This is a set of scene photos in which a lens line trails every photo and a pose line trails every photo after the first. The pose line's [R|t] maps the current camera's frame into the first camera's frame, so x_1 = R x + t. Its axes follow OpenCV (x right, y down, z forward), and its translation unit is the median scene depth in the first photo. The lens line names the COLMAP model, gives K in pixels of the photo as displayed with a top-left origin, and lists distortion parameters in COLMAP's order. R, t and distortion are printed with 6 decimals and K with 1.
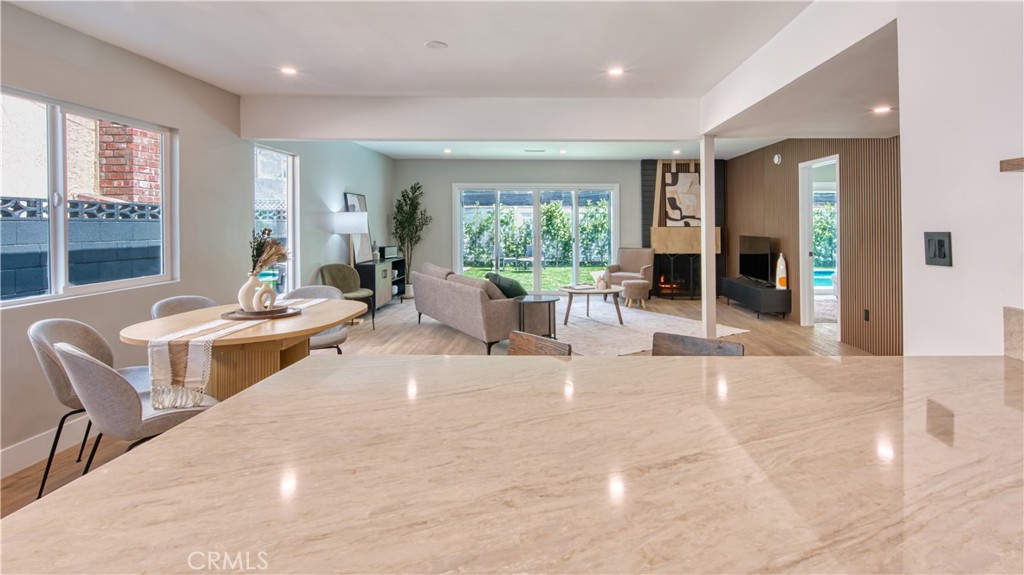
lens RADIAL K [[605.6, 0, 513.0], [0, 605.6, 216.9], [0, 0, 1]] dist [-0.001411, -0.000630]
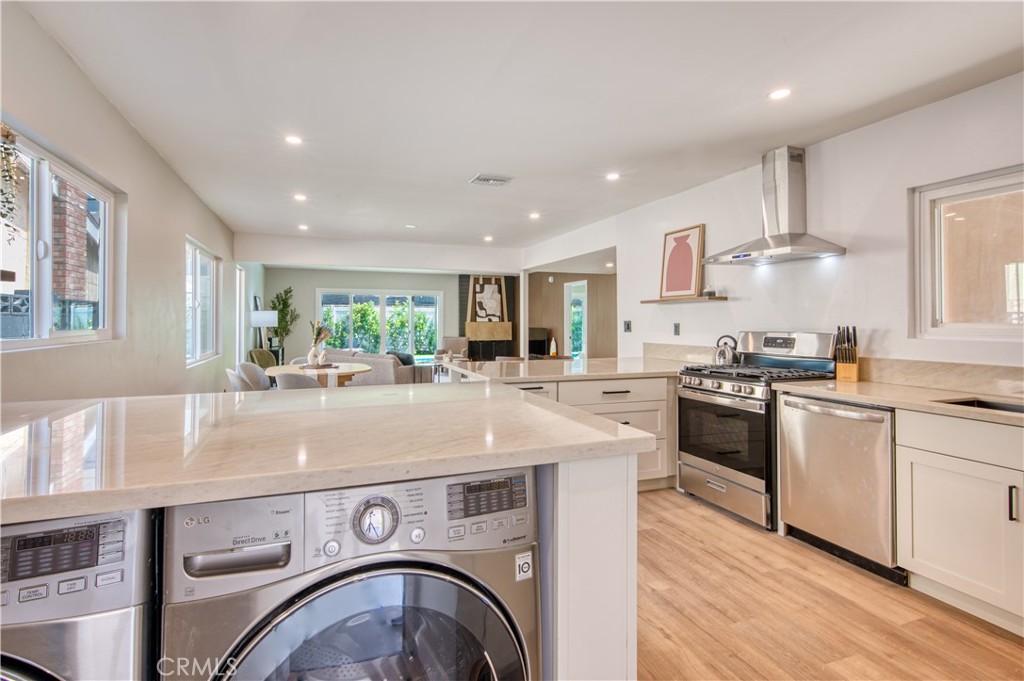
lens RADIAL K [[493.4, 0, 511.1], [0, 493.4, 310.3], [0, 0, 1]] dist [-0.000133, -0.000145]
pose [[0.936819, 0.006746, 0.349748, -0.077948], [-0.003628, 0.999948, -0.009569, -0.000234], [-0.349795, 0.007695, 0.936795, -0.122018]]
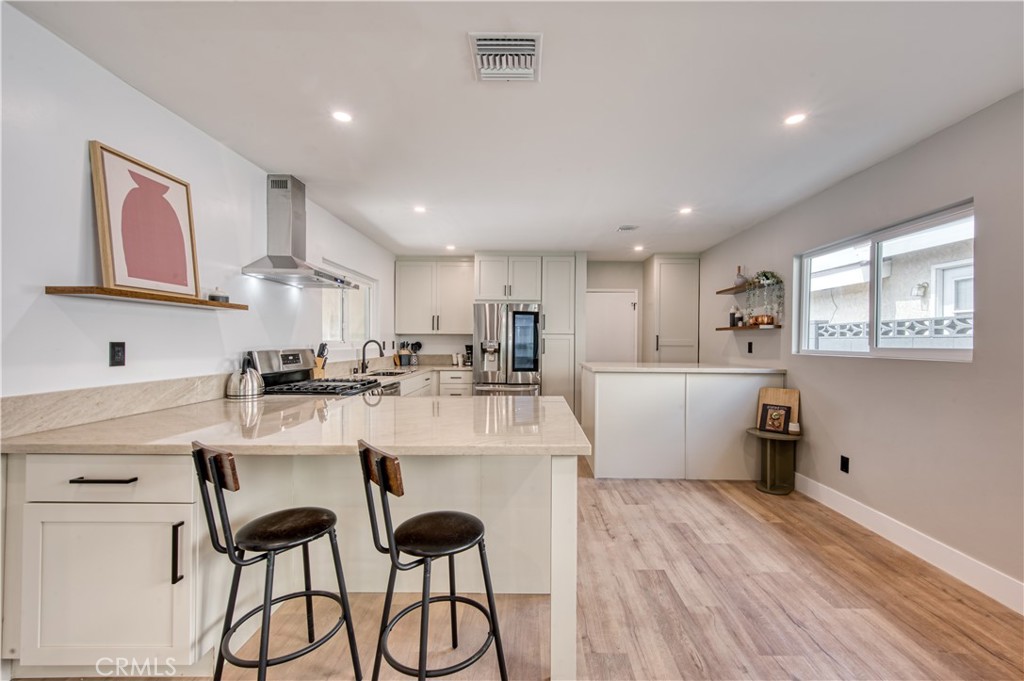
lens RADIAL K [[418.1, 0, 528.1], [0, 418.1, 343.9], [0, 0, 1]] dist [-0.000071, -0.000169]
pose [[-0.999703, 0.006425, 0.023507, -0.021145], [0.006297, 0.999965, -0.005543, 0.004936], [-0.023542, -0.005393, -0.999708, 0.159532]]
